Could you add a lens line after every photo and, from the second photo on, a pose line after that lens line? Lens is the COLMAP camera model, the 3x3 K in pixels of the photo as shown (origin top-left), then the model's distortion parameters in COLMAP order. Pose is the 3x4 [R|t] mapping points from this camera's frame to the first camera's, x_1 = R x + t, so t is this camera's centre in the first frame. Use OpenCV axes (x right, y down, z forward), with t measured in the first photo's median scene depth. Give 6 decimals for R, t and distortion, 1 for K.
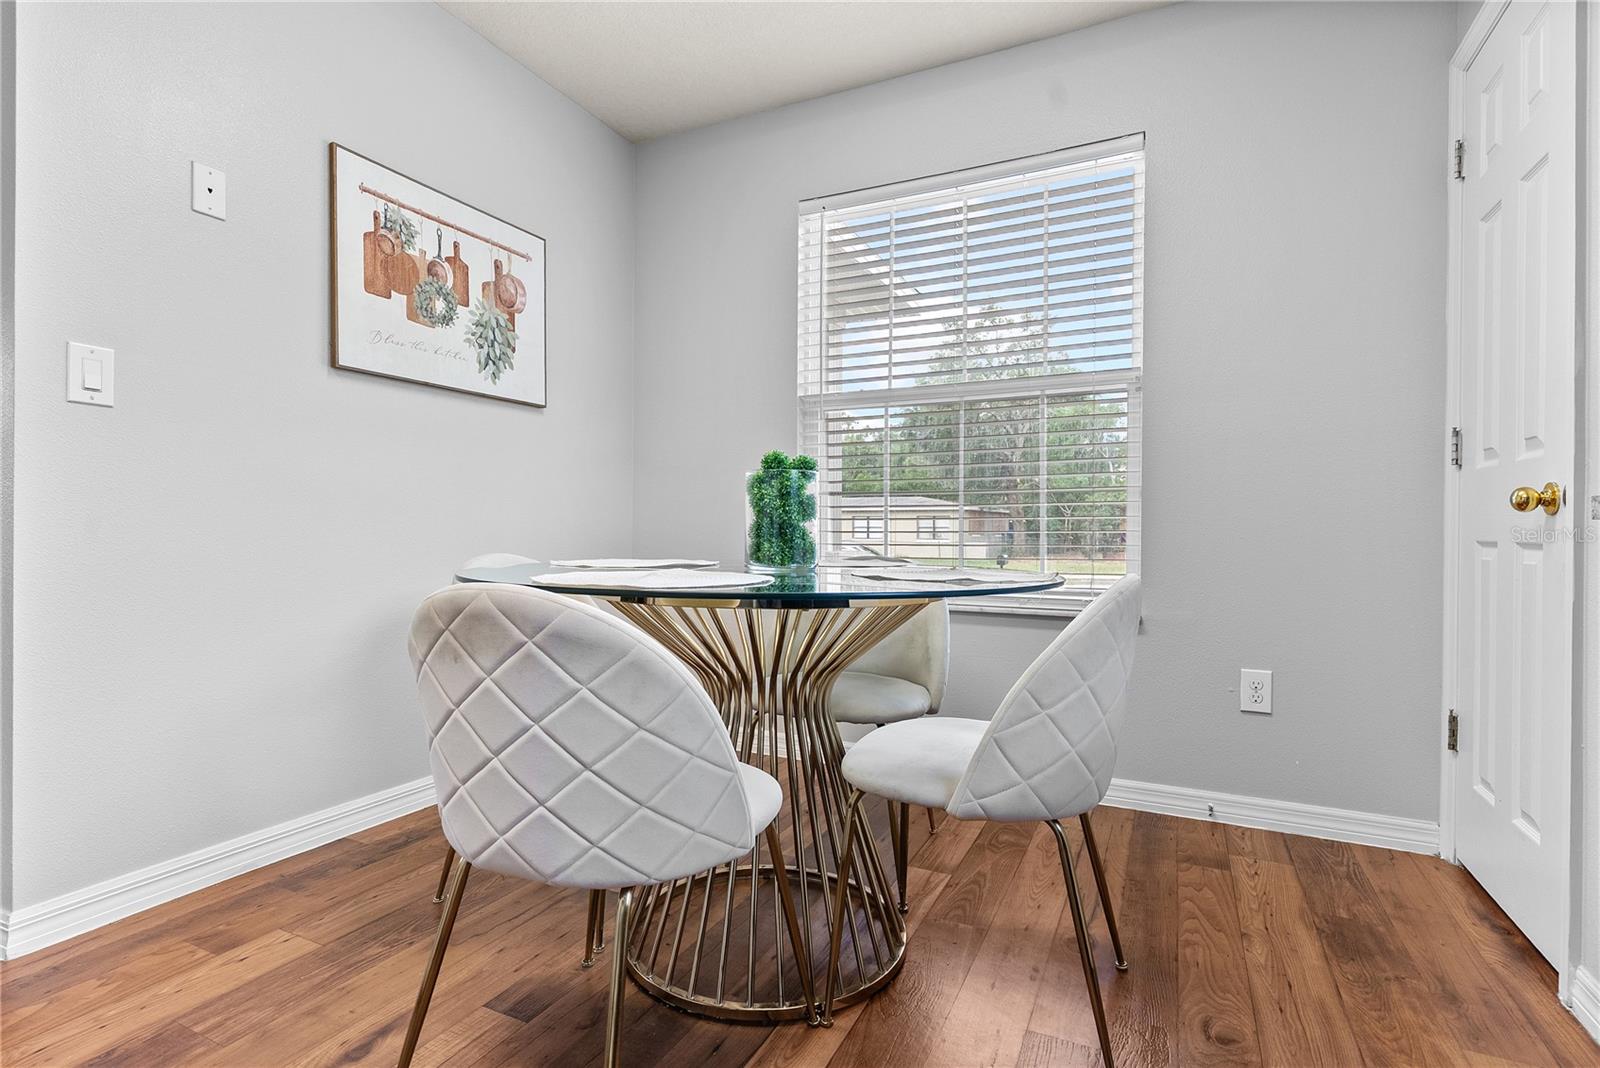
lens RADIAL K [[767.1, 0, 801.7], [0, 767.1, 537.0], [0, 0, 1]] dist [0.002580, -0.000101]
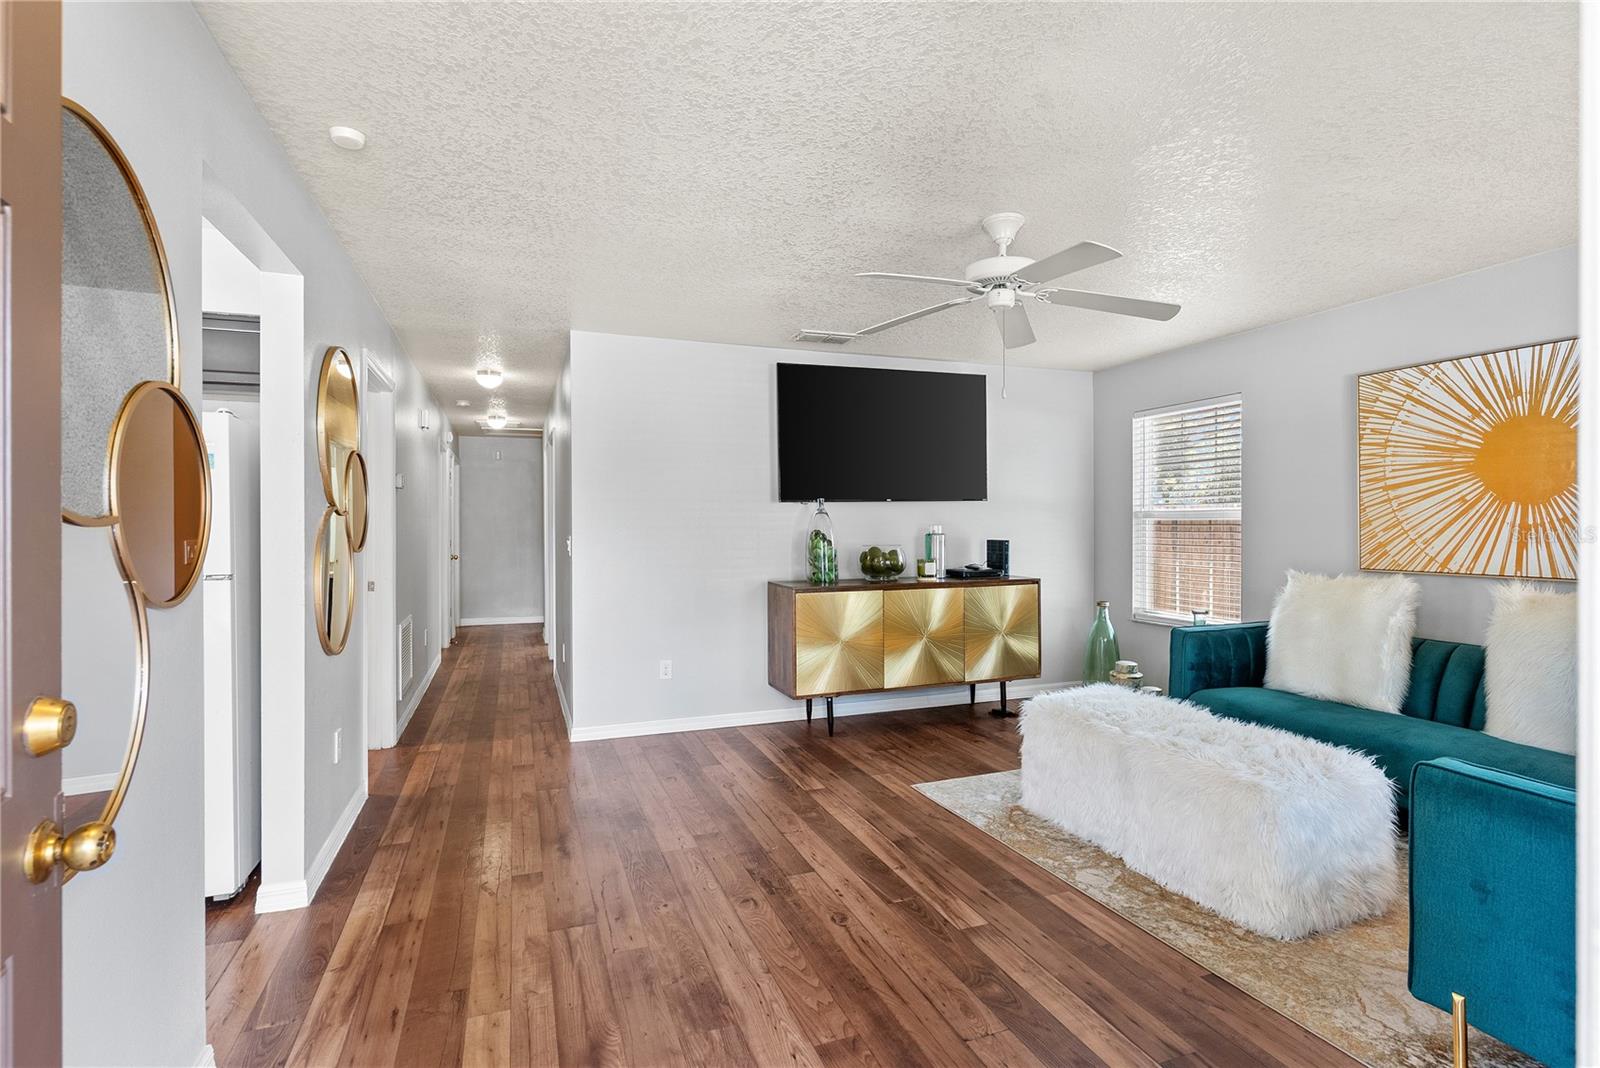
lens RADIAL K [[758.9, 0, 796.5], [0, 758.9, 528.1], [0, 0, 1]] dist [-0.001276, 0.000113]
pose [[-0.688413, 0.002482, -0.725315, 1.545929], [0.001365, 0.999997, 0.002127, -0.264964], [0.725318, 0.000474, -0.688414, 2.007135]]
